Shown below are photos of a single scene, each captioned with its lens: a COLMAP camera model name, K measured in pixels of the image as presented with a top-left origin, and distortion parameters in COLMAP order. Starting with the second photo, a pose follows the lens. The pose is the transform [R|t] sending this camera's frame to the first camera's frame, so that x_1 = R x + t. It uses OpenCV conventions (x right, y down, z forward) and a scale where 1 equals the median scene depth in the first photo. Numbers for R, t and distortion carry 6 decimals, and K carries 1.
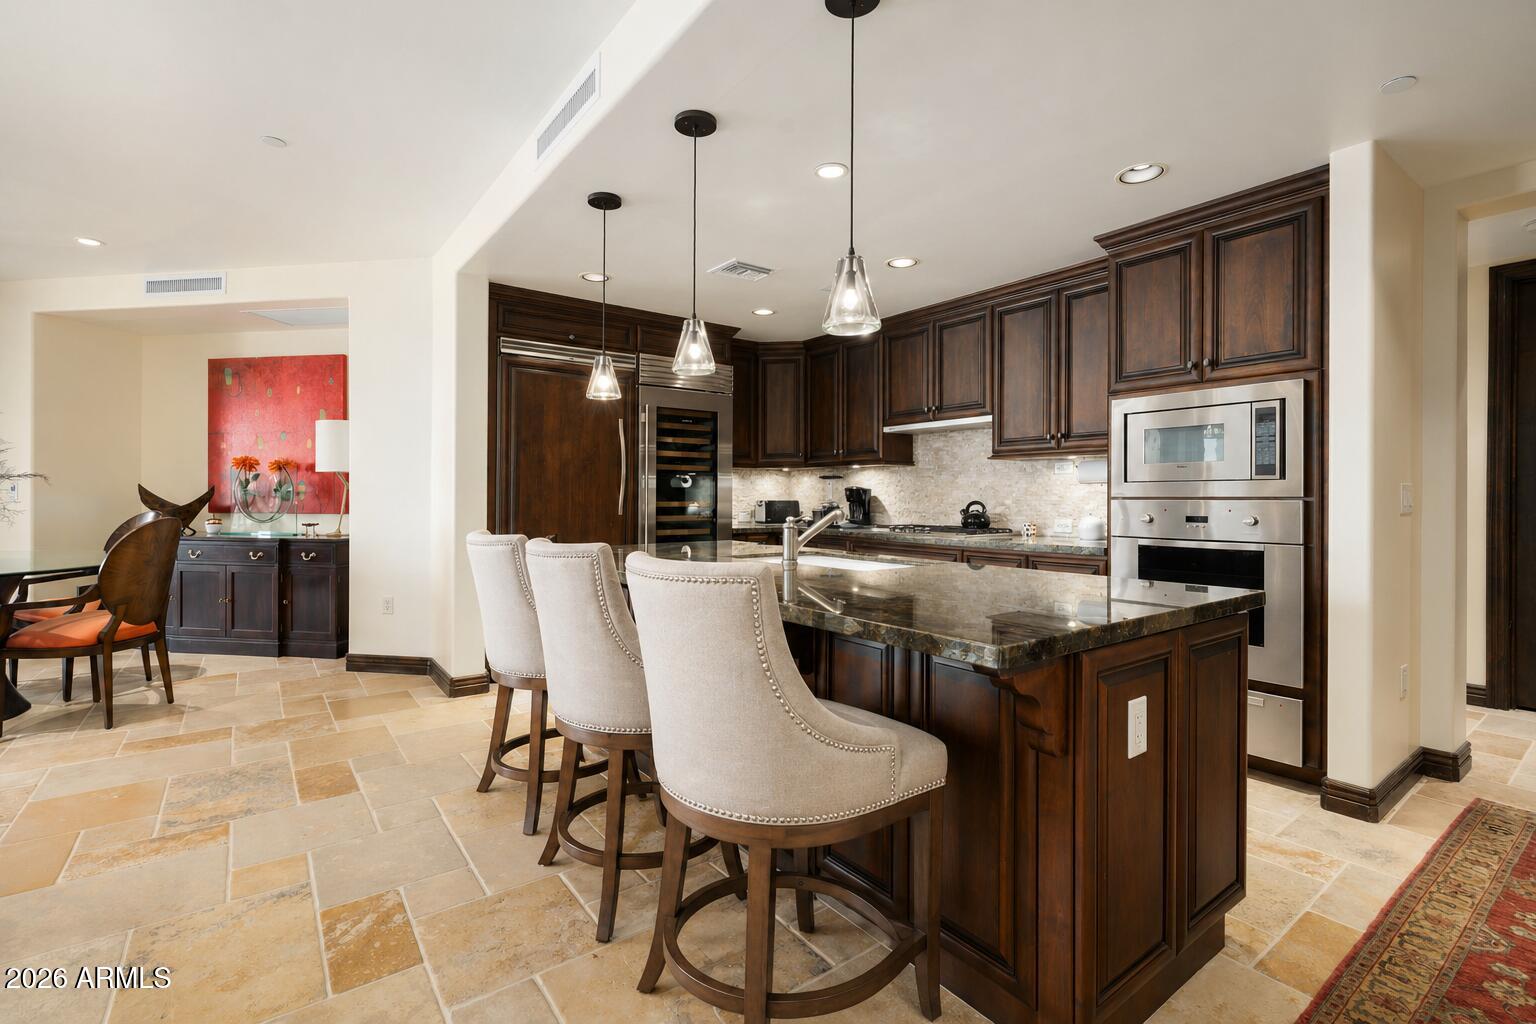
lens RADIAL K [[825.4, 0, 789.7], [0, 825.4, 514.8], [0, 0, 1]] dist [-0.021494, 0.000374]
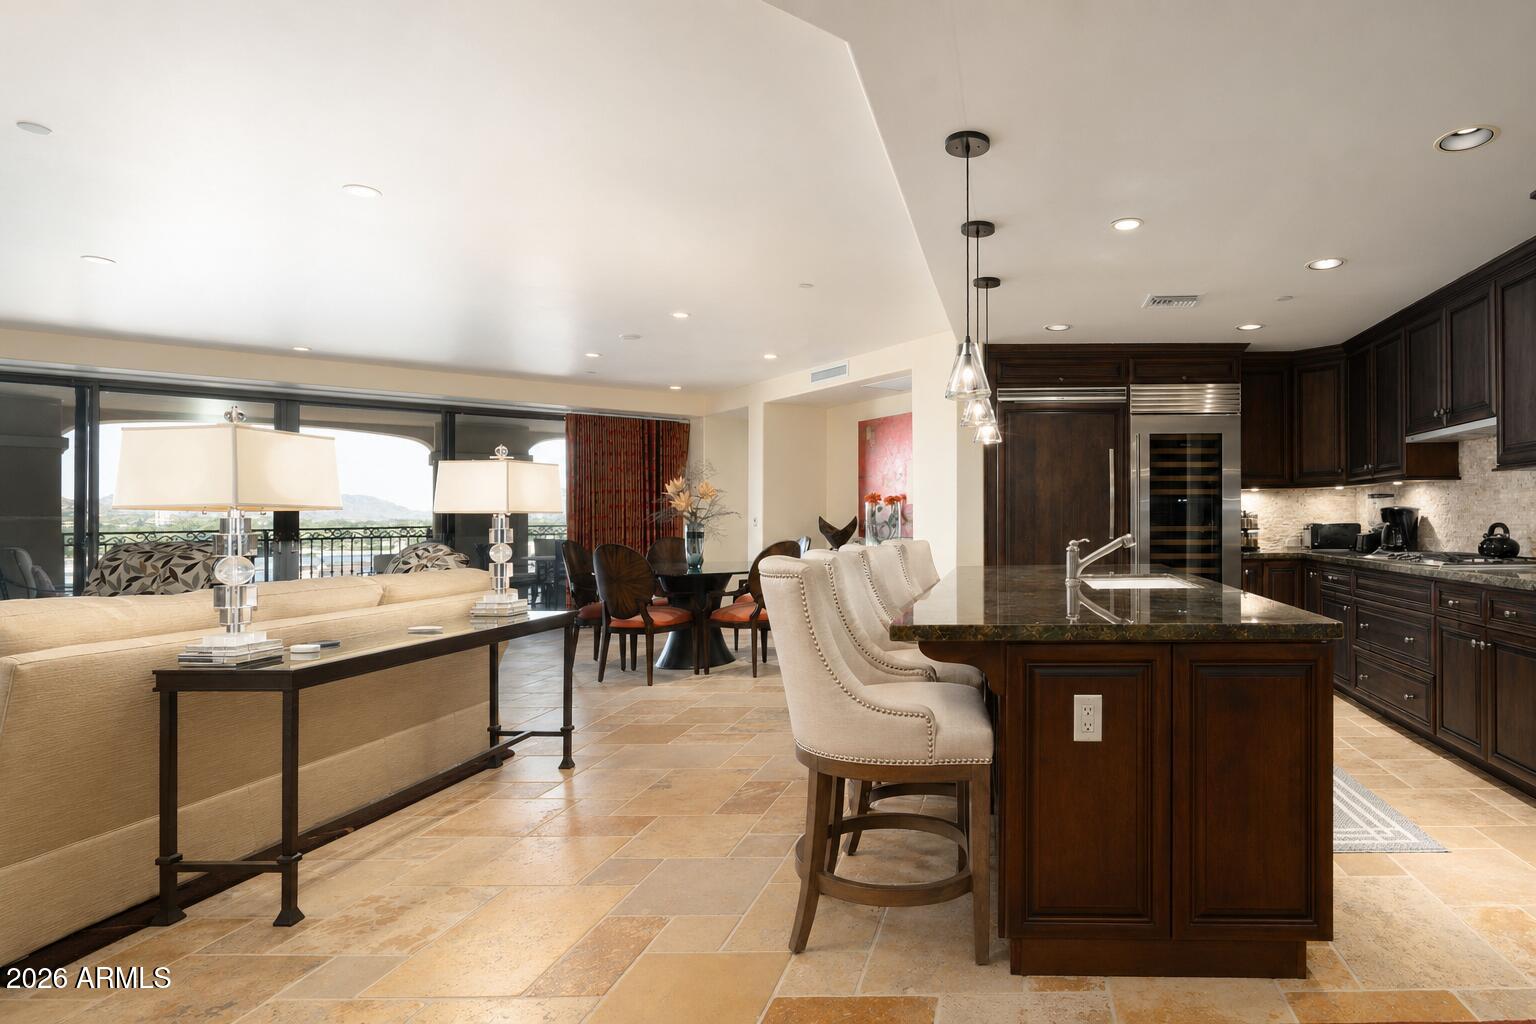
lens RADIAL K [[825.4, 0, 789.7], [0, 825.4, 514.8], [0, 0, 1]] dist [-0.021494, 0.000374]
pose [[0.698191, -0.017507, -0.715698, 0.287838], [-0.003059, 0.999619, -0.027437, -0.000484], [0.715905, 0.021346, 0.697871, -0.041577]]
